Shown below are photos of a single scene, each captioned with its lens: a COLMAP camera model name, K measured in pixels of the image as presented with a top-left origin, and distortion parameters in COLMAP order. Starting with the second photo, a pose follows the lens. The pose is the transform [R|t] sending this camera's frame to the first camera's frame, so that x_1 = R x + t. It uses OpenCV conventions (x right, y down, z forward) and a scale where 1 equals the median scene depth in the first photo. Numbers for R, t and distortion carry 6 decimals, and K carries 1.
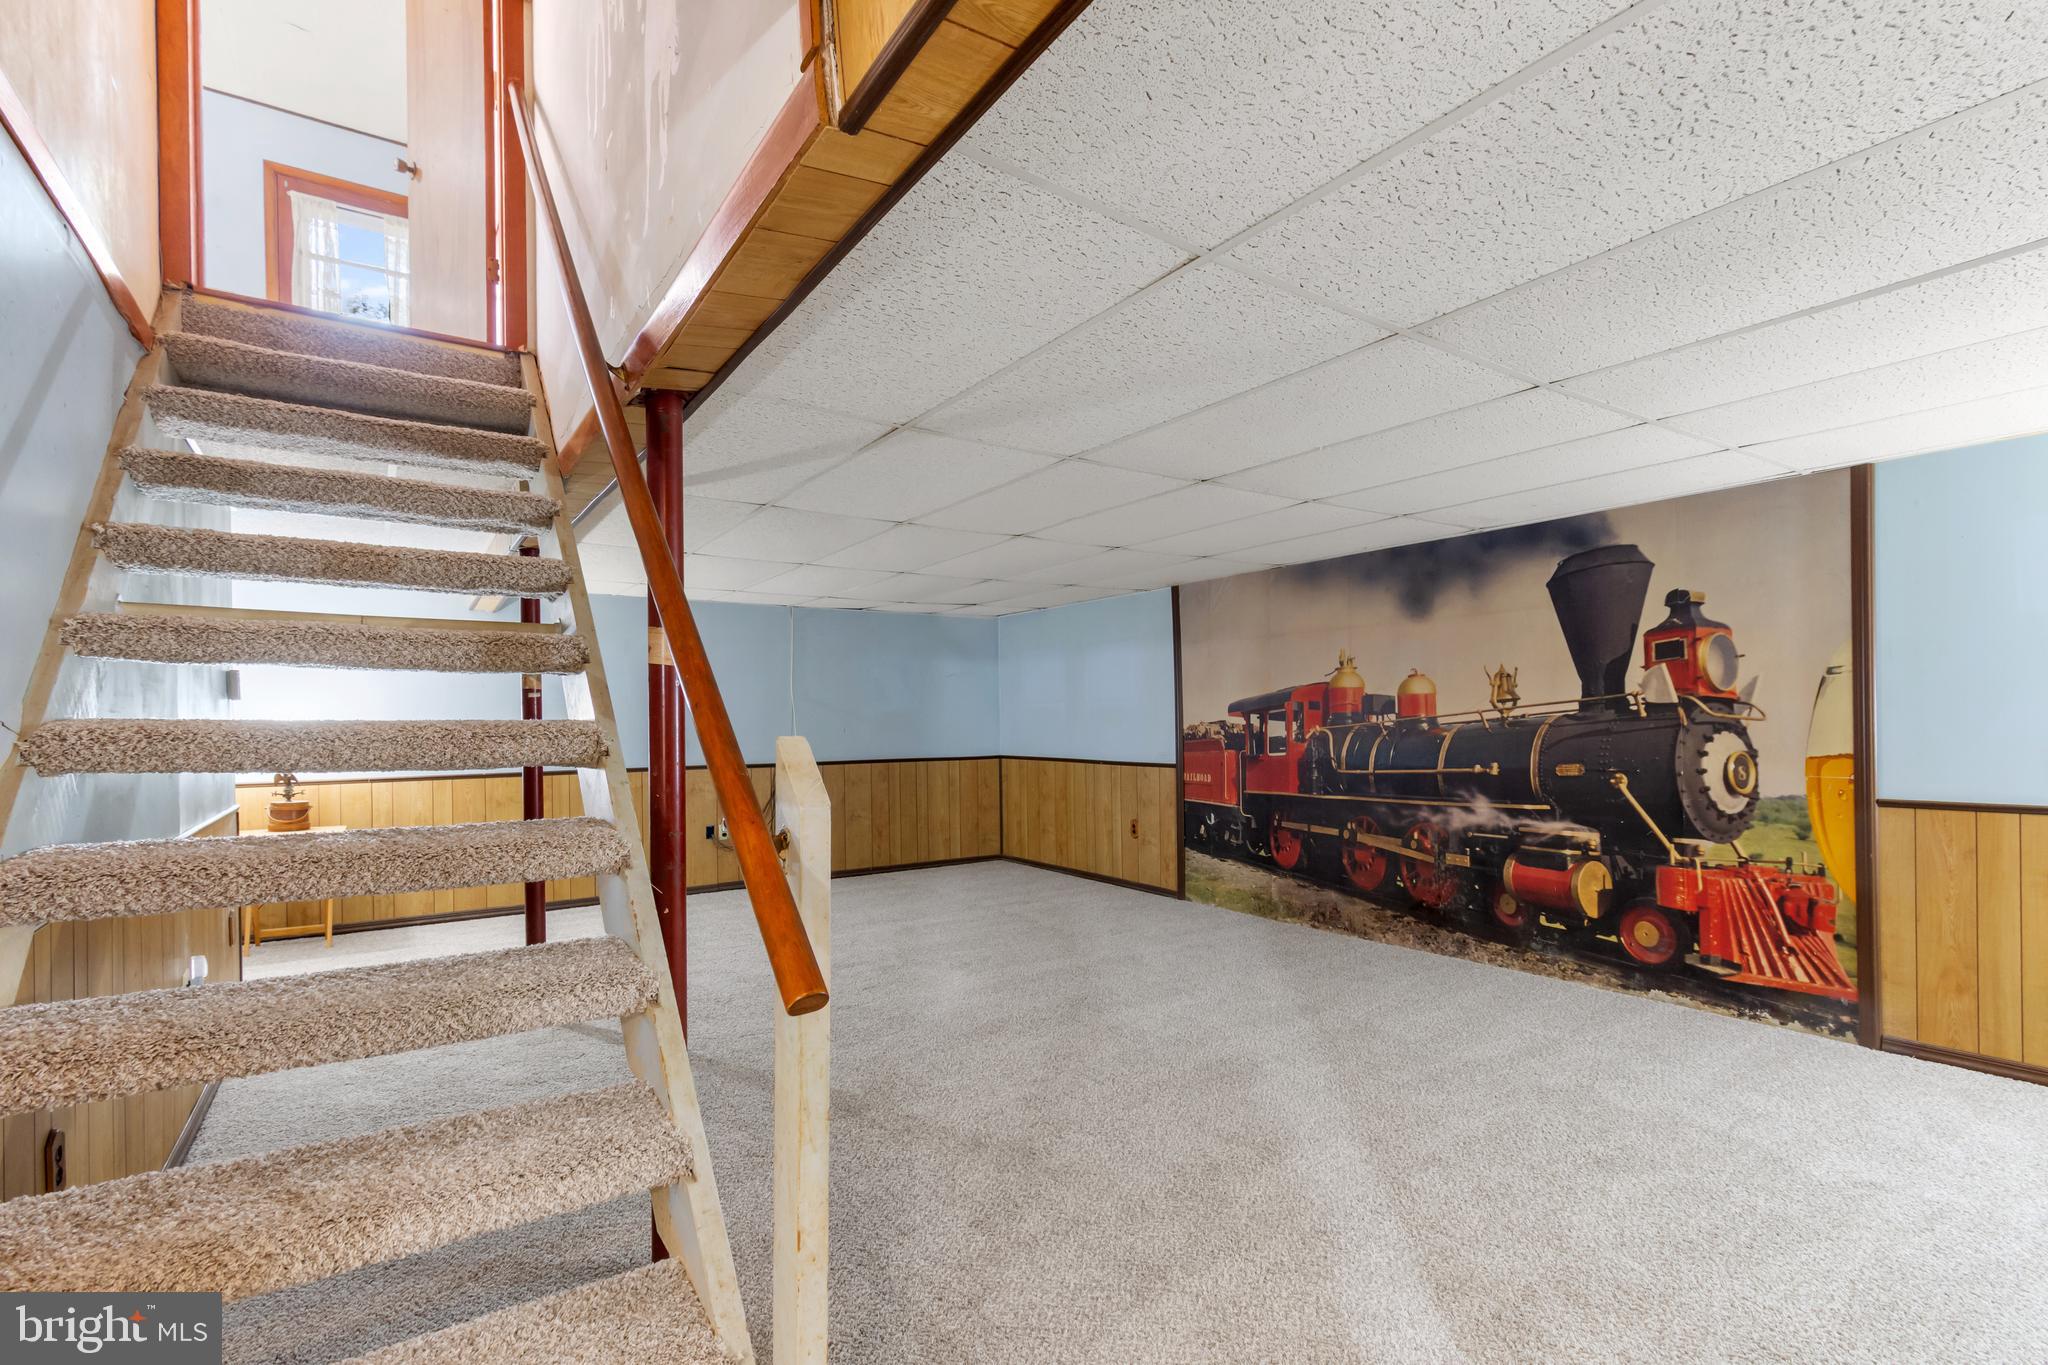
lens RADIAL K [[934.0, 0, 1022.3], [0, 934.0, 698.1], [0, 0, 1]] dist [0.001395, -0.000024]
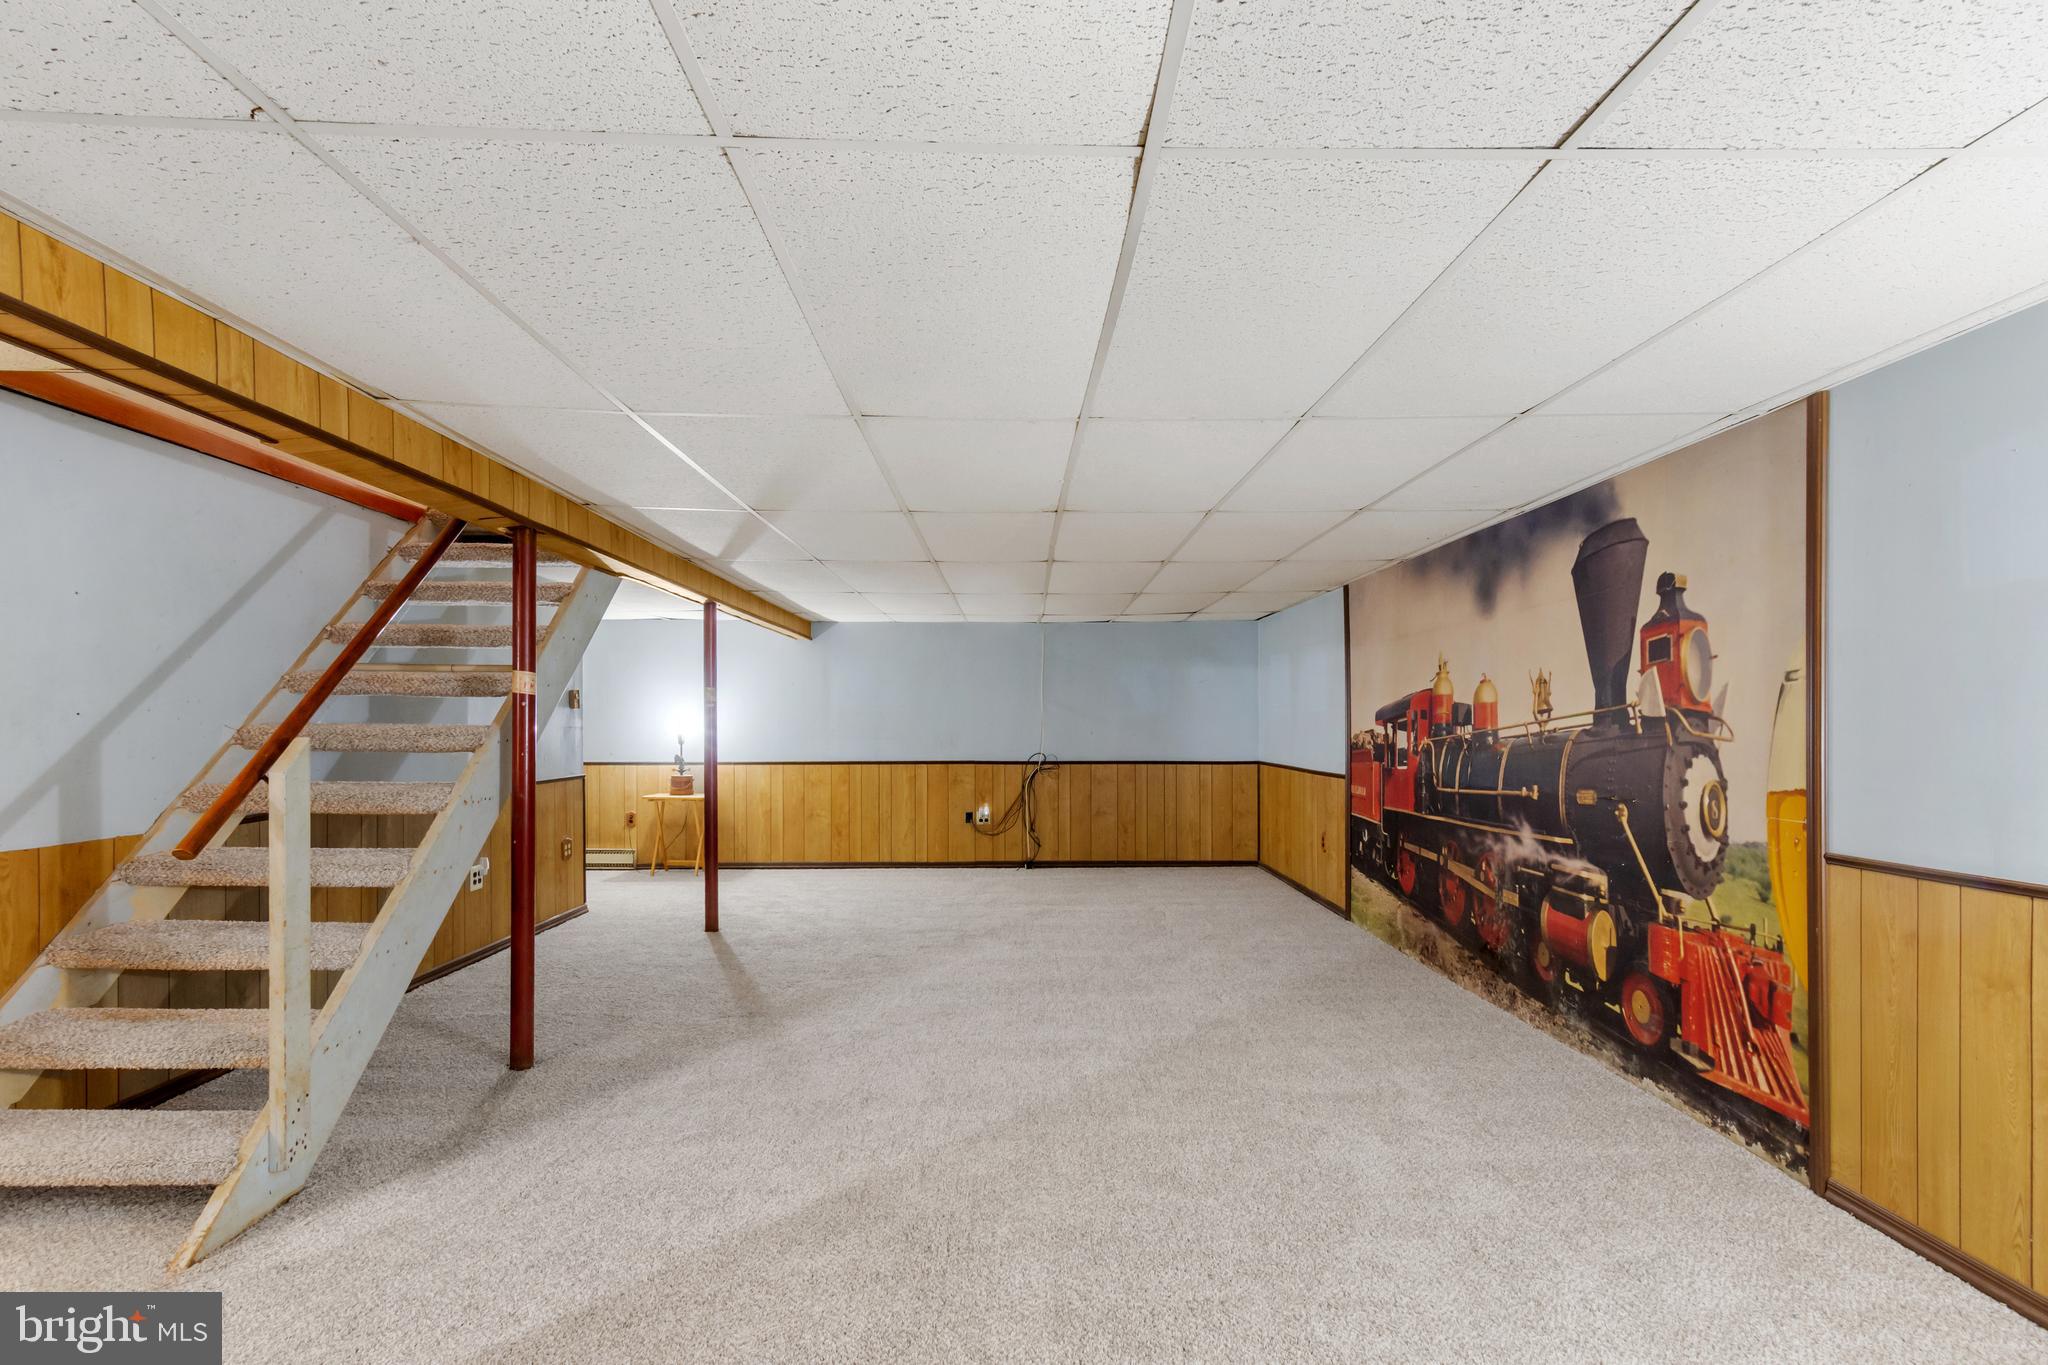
lens RADIAL K [[952.5, 0, 1029.2], [0, 952.5, 700.4], [0, 0, 1]] dist [-0.000297, -0.000311]
pose [[0.843145, -0.002057, -0.537682, 0.663578], [0.003577, 0.999992, 0.001785, -0.011784], [0.537674, -0.003428, 0.843146, 0.037127]]
